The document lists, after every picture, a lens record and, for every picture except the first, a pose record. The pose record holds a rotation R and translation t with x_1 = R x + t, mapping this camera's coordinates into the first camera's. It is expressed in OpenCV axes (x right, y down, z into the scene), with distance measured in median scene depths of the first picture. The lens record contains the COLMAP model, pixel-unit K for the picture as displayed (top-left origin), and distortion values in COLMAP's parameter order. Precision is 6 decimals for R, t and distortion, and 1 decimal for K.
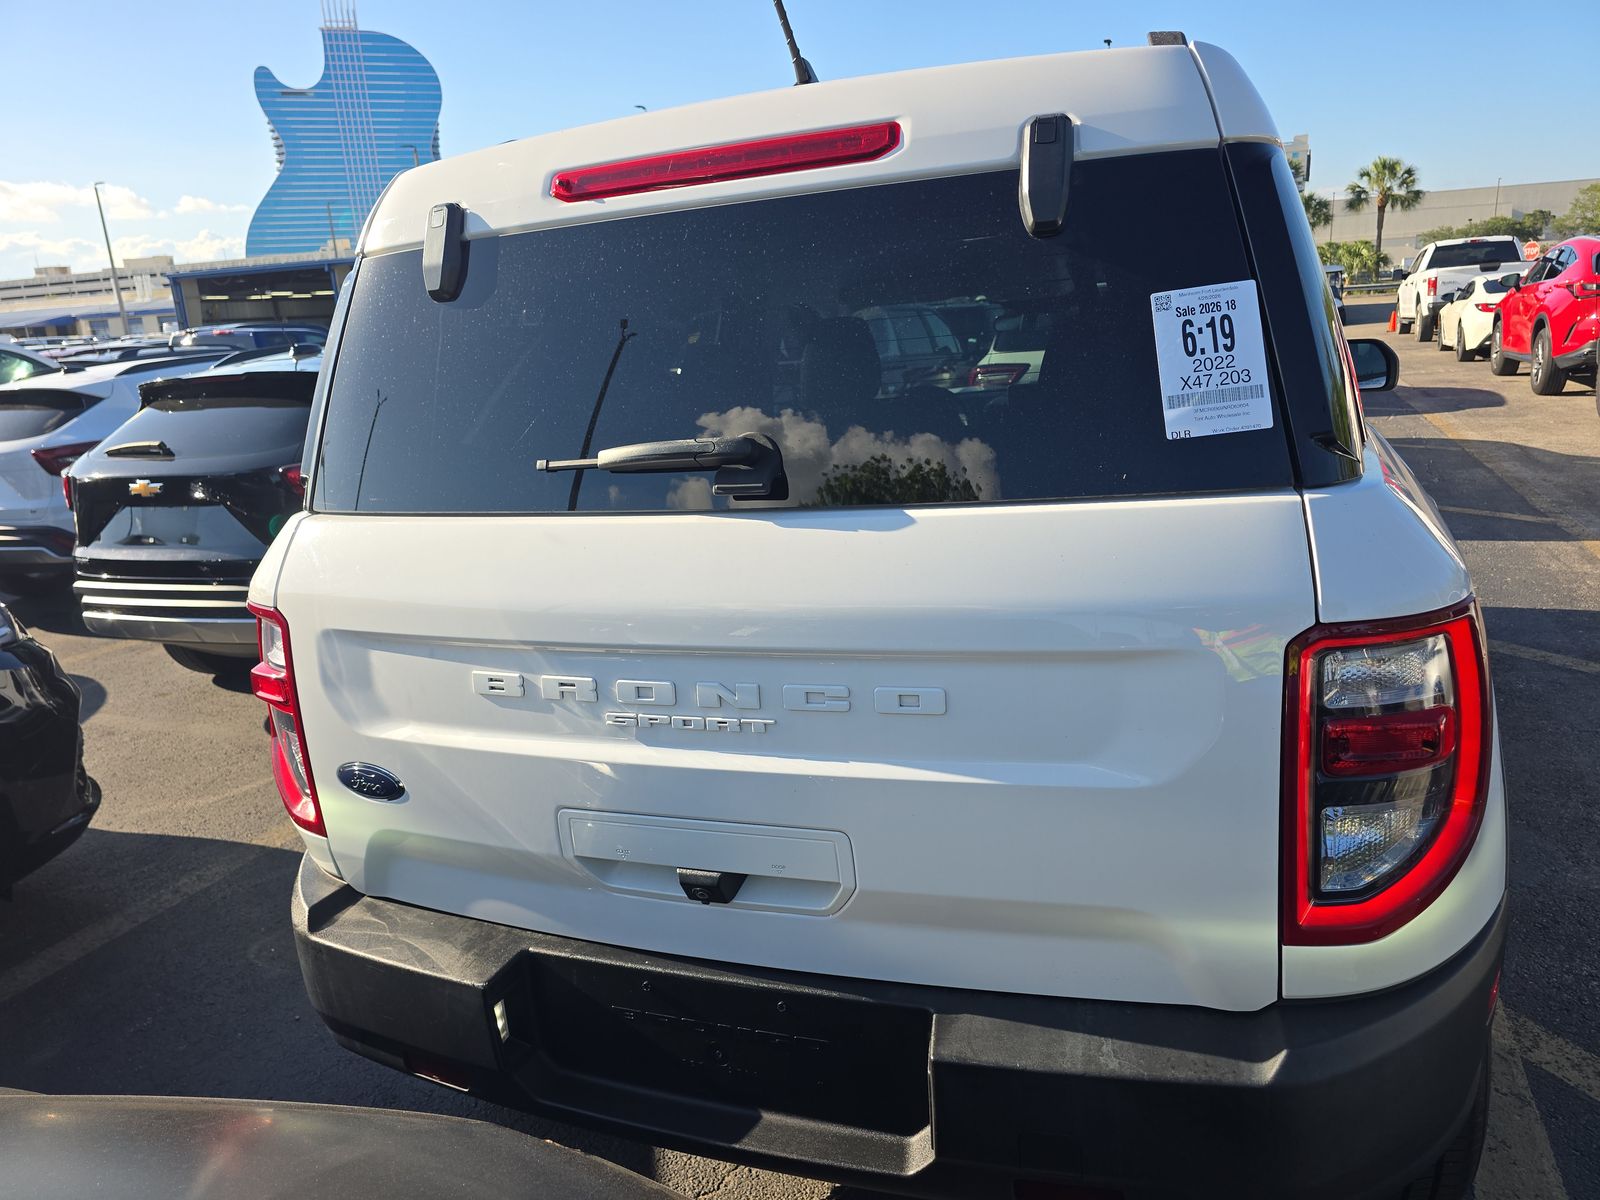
lens RADIAL K [[1083.5, 0, 800.0], [0, 1083.5, 600.0], [0, 0, 1]] dist [0.053982, -0.051743]
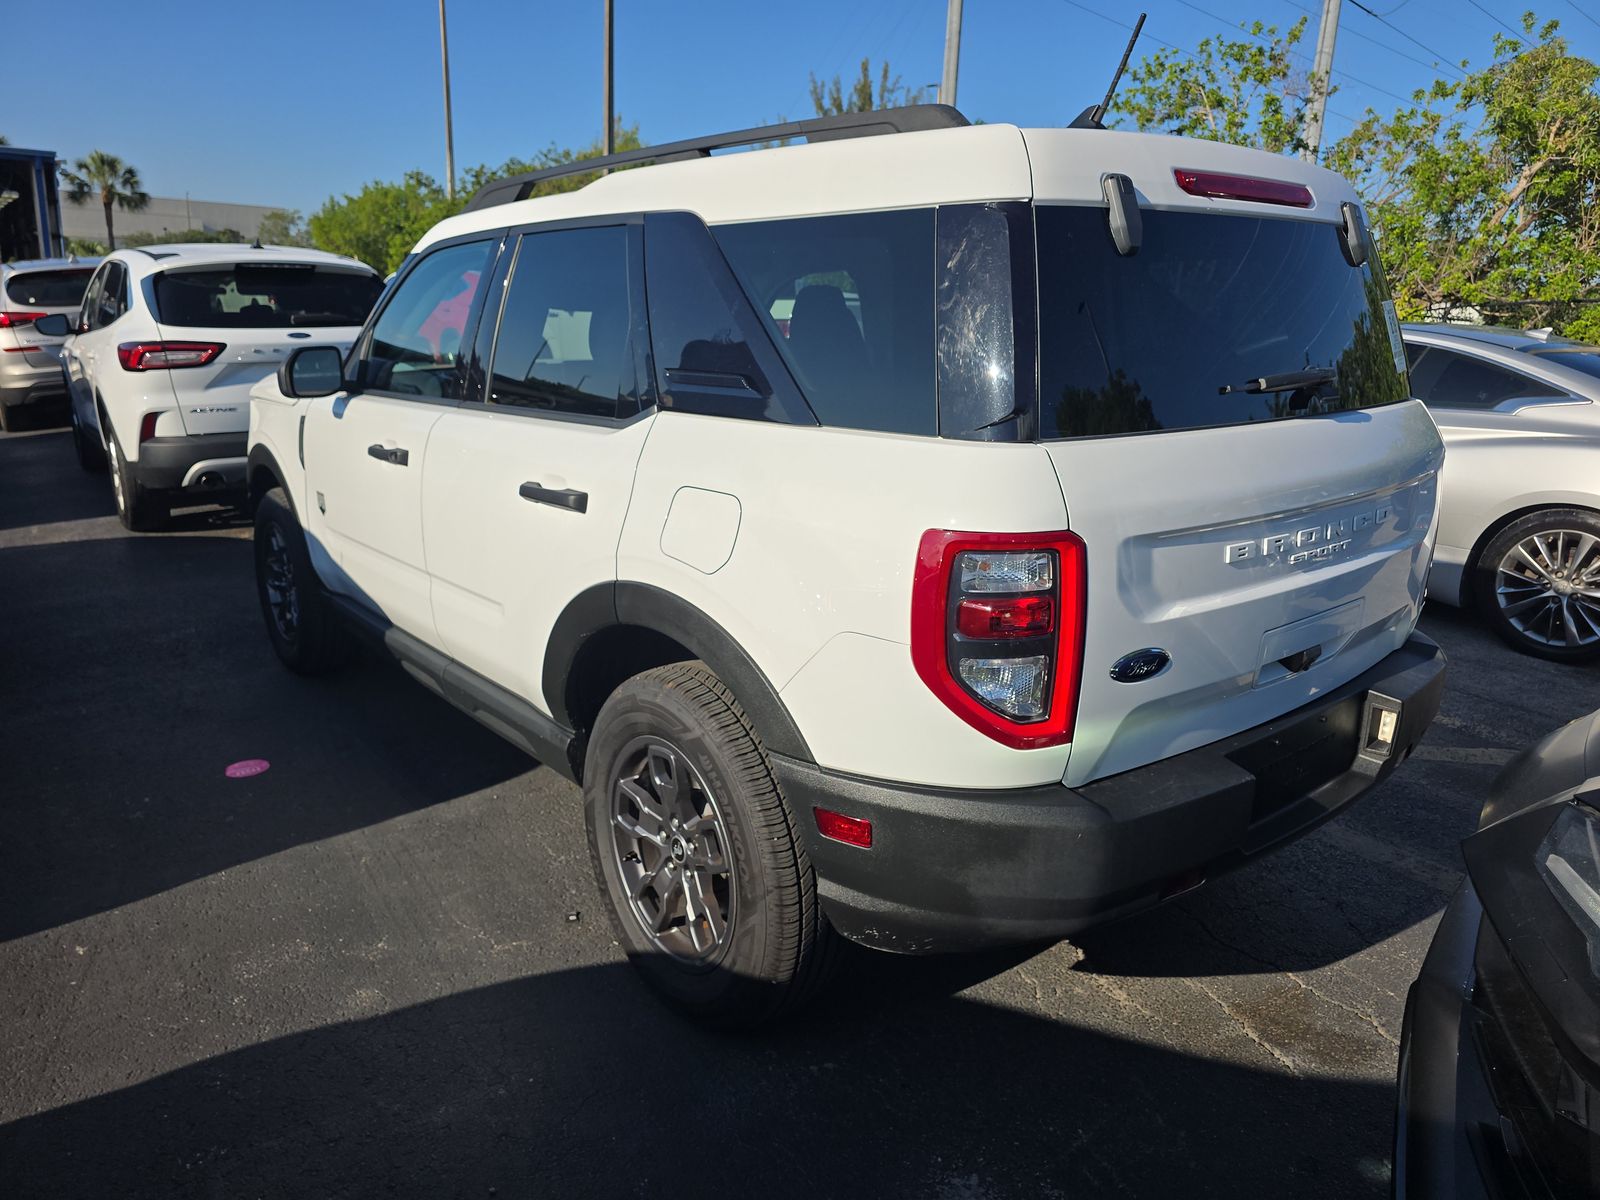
lens RADIAL K [[1083.5, 0, 800.0], [0, 1083.5, 600.0], [0, 0, 1]] dist [0.053982, -0.051743]
pose [[0.503895, -0.147464, 0.851084, -1.903844], [0.152297, 0.985050, 0.080506, -0.062563], [-0.850233, 0.089051, 0.518820, 0.857304]]
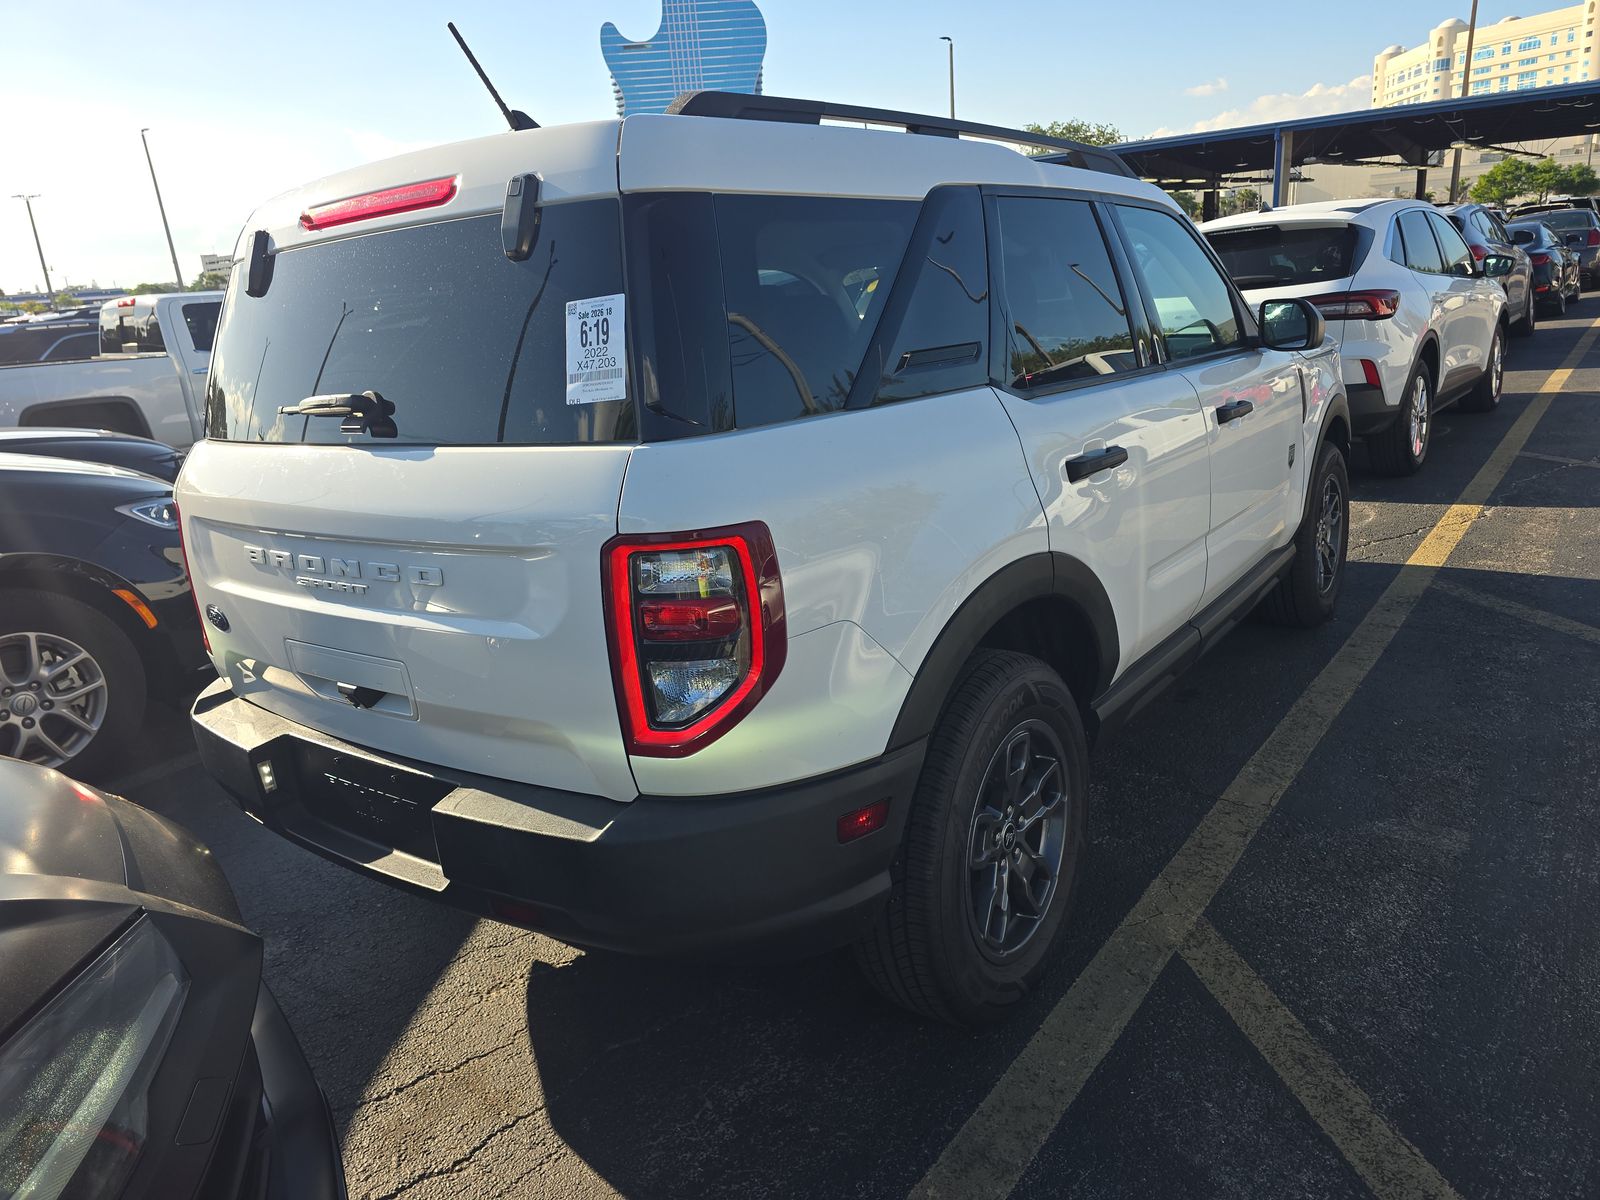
lens RADIAL K [[1083.5, 0, 800.0], [0, 1083.5, 600.0], [0, 0, 1]] dist [0.053982, -0.051743]
pose [[0.962097, 0.065277, -0.264780, 0.965212], [-0.049818, 0.996661, 0.064692, 0.002878], [0.268119, -0.049049, 0.962136, -0.304120]]
